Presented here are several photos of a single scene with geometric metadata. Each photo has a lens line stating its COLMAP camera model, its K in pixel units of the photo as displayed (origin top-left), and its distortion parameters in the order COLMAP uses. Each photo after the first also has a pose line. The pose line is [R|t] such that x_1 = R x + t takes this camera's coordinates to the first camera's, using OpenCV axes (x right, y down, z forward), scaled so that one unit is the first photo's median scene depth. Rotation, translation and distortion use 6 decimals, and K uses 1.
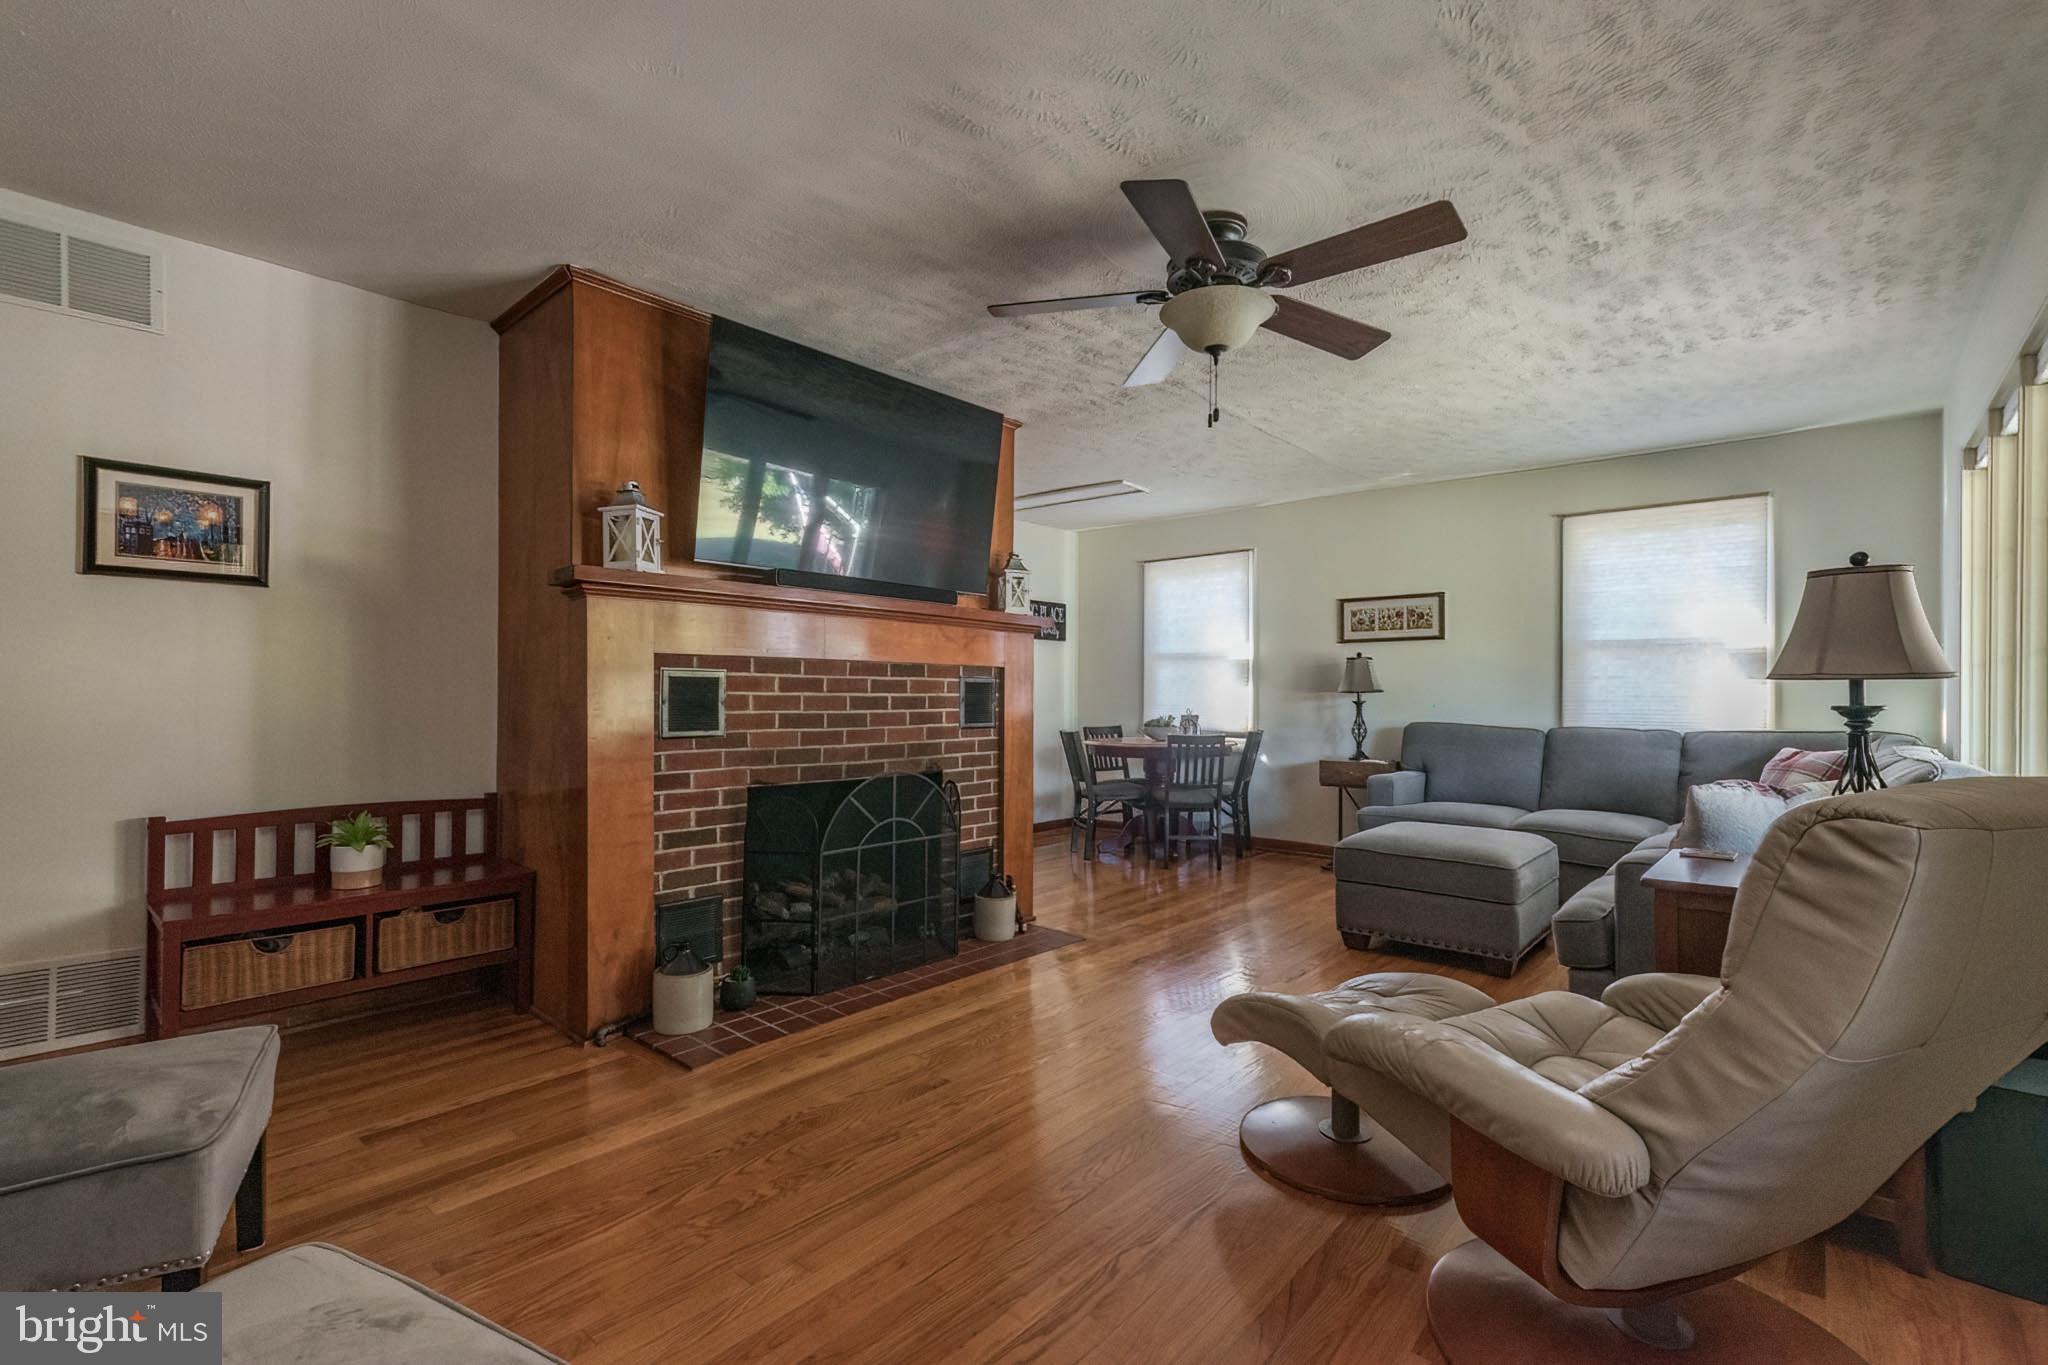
lens RADIAL K [[920.5, 0, 1011.4], [0, 920.5, 689.8], [0, 0, 1]] dist [0.009193, -0.000323]
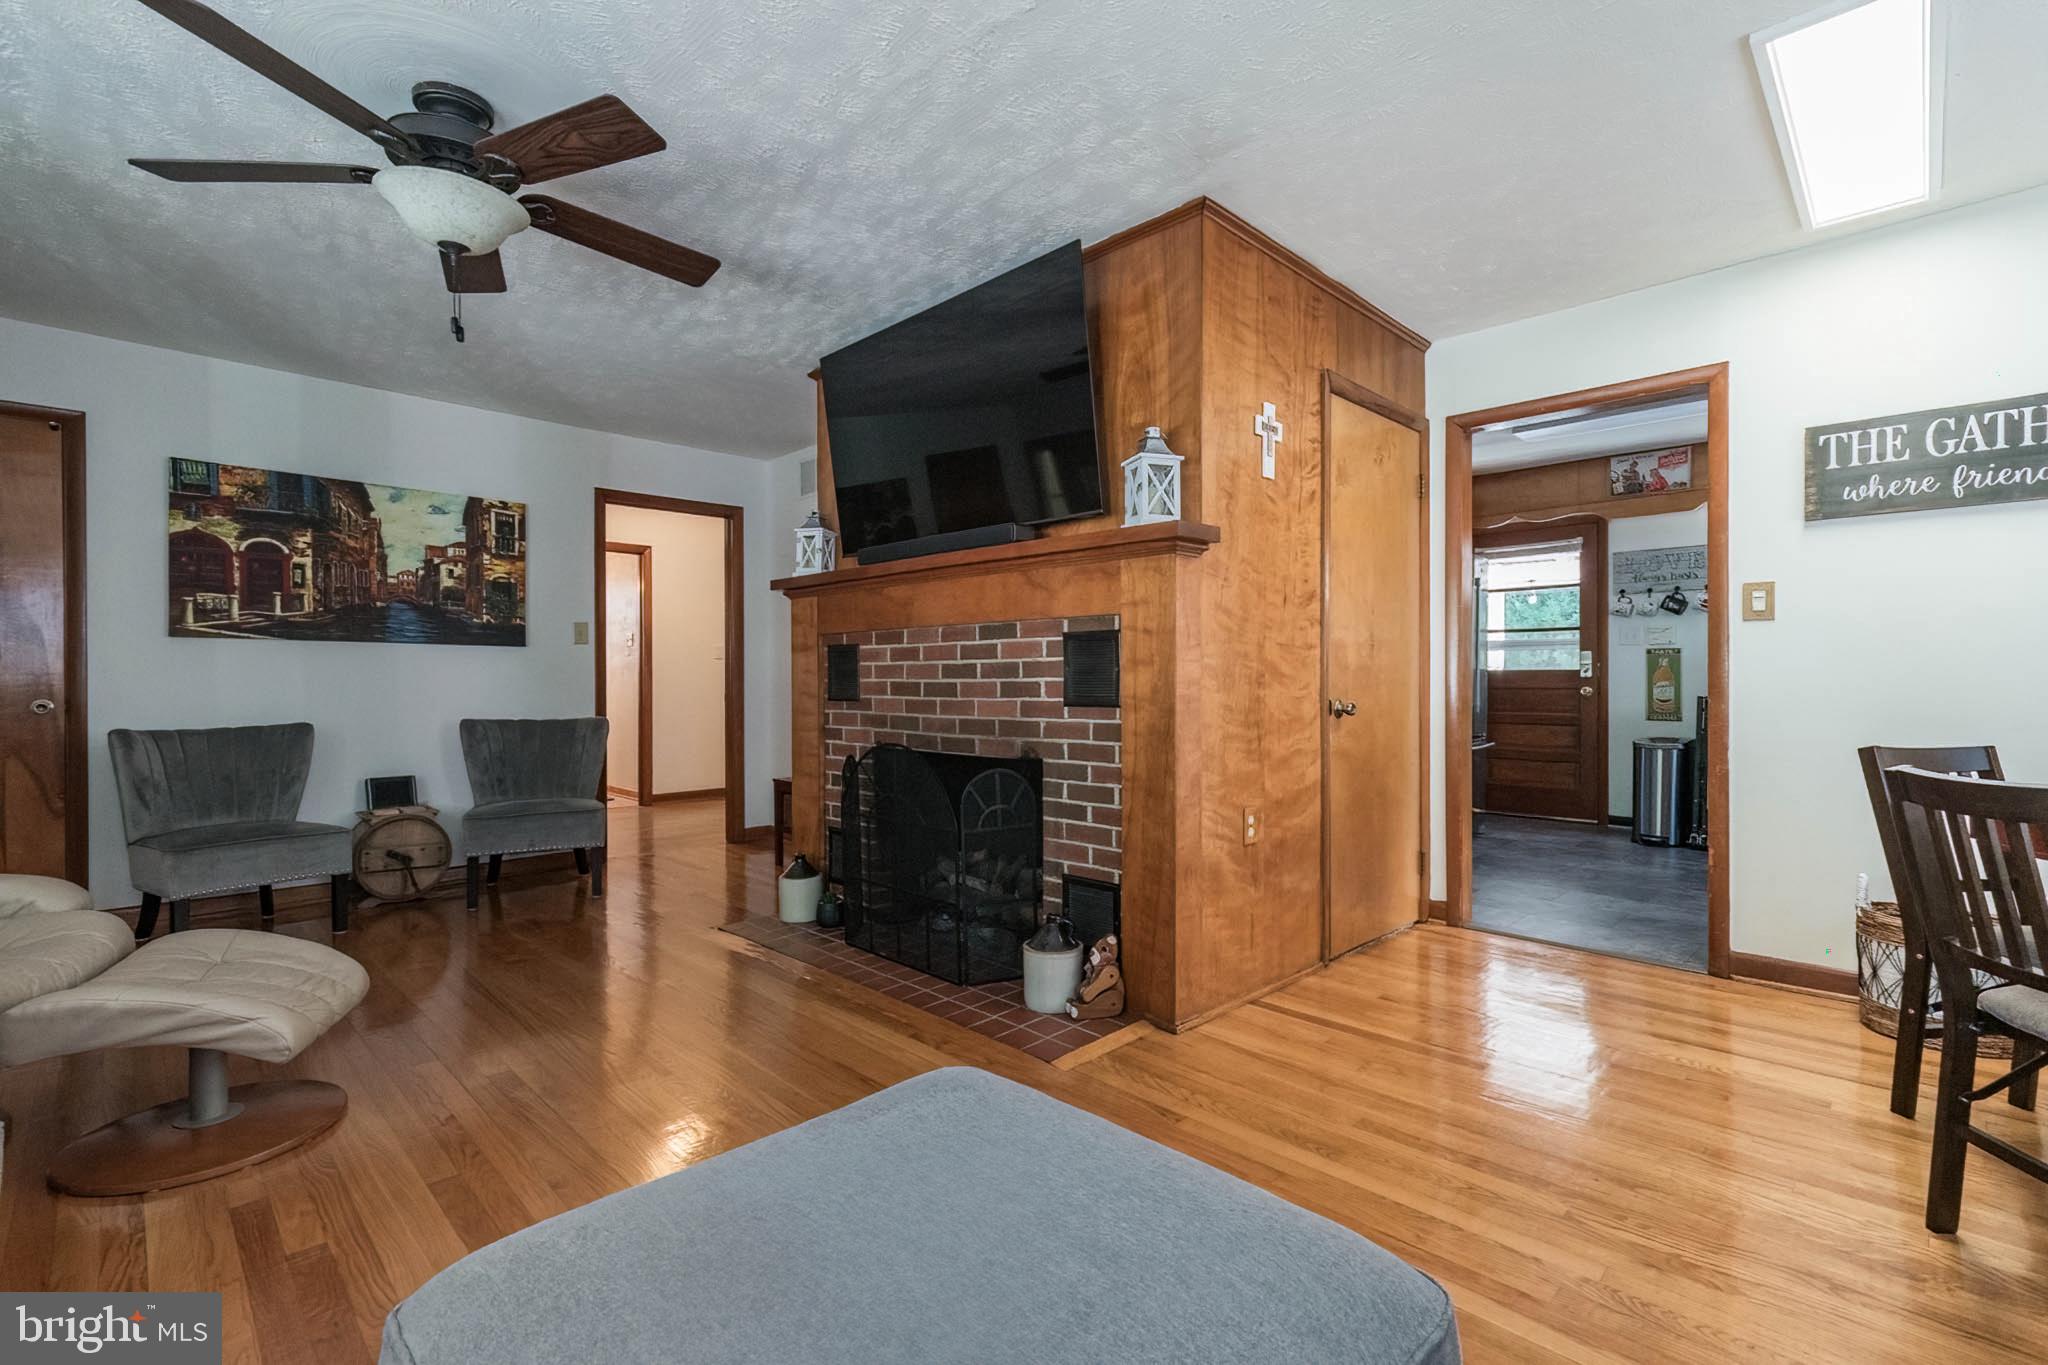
lens RADIAL K [[920.5, 0, 1034.6], [0, 920.5, 684.0], [0, 0, 1]] dist [0.009193, -0.000323]
pose [[-0.057888, -0.002422, -0.998320, 0.758372], [0.006967, 0.999972, -0.002830, 0.030719], [0.998299, -0.007119, -0.057870, 1.147422]]
